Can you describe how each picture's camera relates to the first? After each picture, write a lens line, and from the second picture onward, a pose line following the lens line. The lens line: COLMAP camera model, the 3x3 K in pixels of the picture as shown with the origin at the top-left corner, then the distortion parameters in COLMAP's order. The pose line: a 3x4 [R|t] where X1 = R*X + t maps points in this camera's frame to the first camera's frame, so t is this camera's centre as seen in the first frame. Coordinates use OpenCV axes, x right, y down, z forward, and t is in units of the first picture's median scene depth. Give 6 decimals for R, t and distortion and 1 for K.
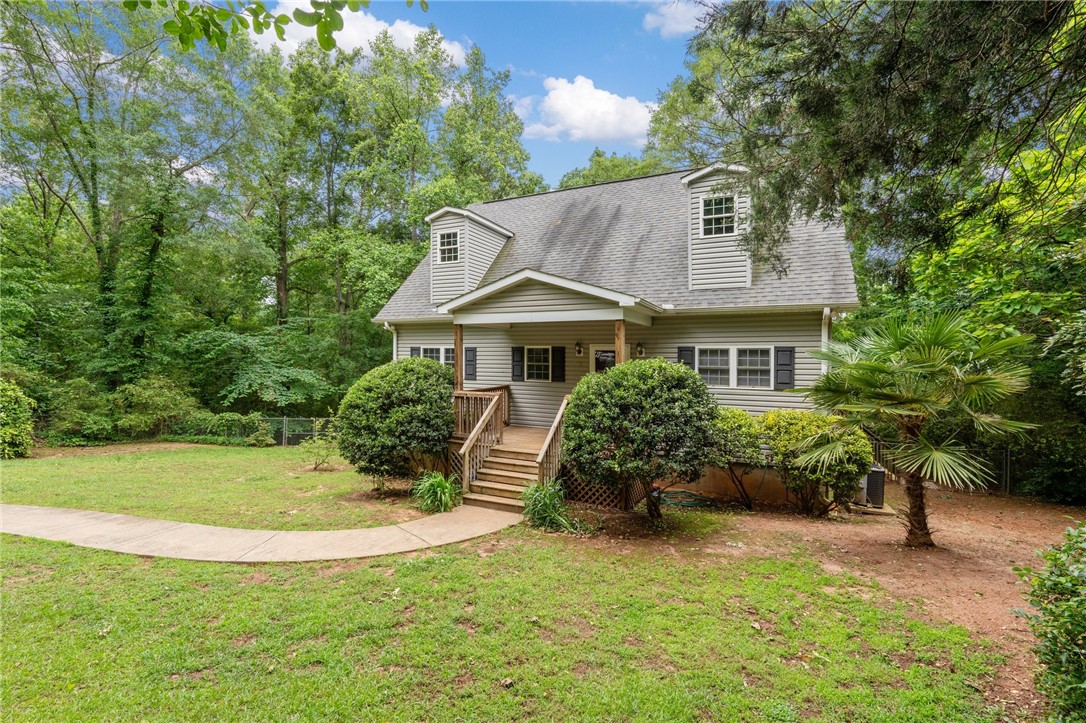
lens RADIAL K [[477.1, 0, 535.7], [0, 477.1, 358.7], [0, 0, 1]] dist [-0.007772, -0.000175]
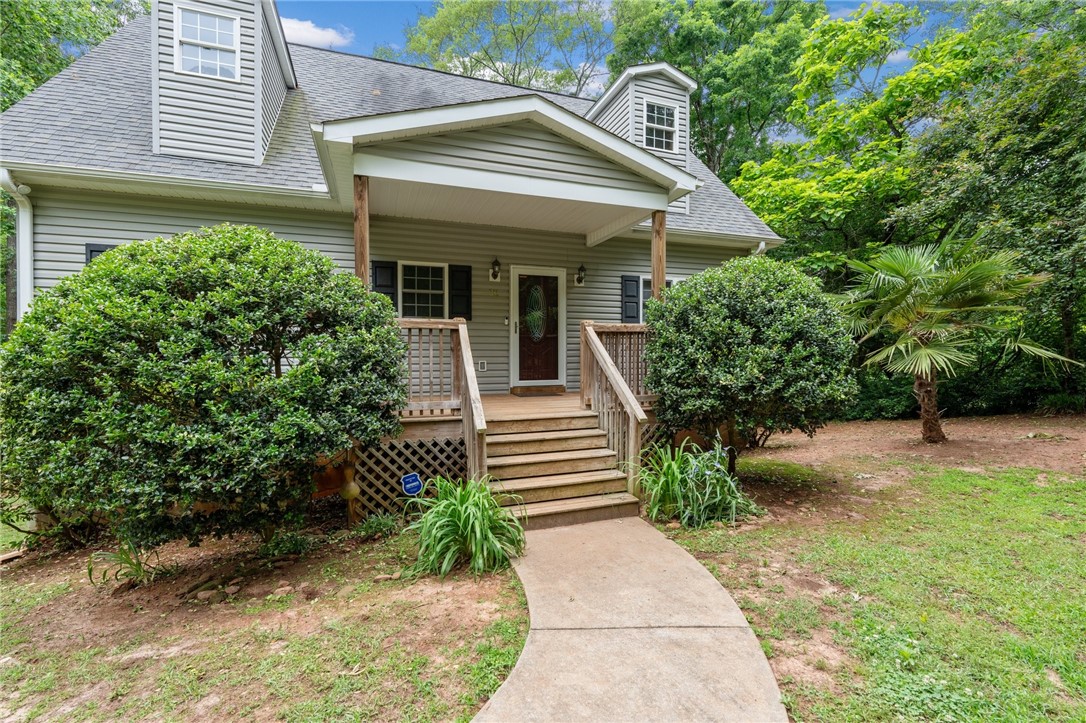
lens RADIAL K [[477.1, 0, 546.4], [0, 477.1, 357.2], [0, 0, 1]] dist [-0.007772, -0.000175]
pose [[0.688335, -0.015804, 0.725221, -0.382110], [0.012700, 0.999872, 0.009735, 0.104936], [-0.725282, 0.002510, 0.688448, 0.536639]]
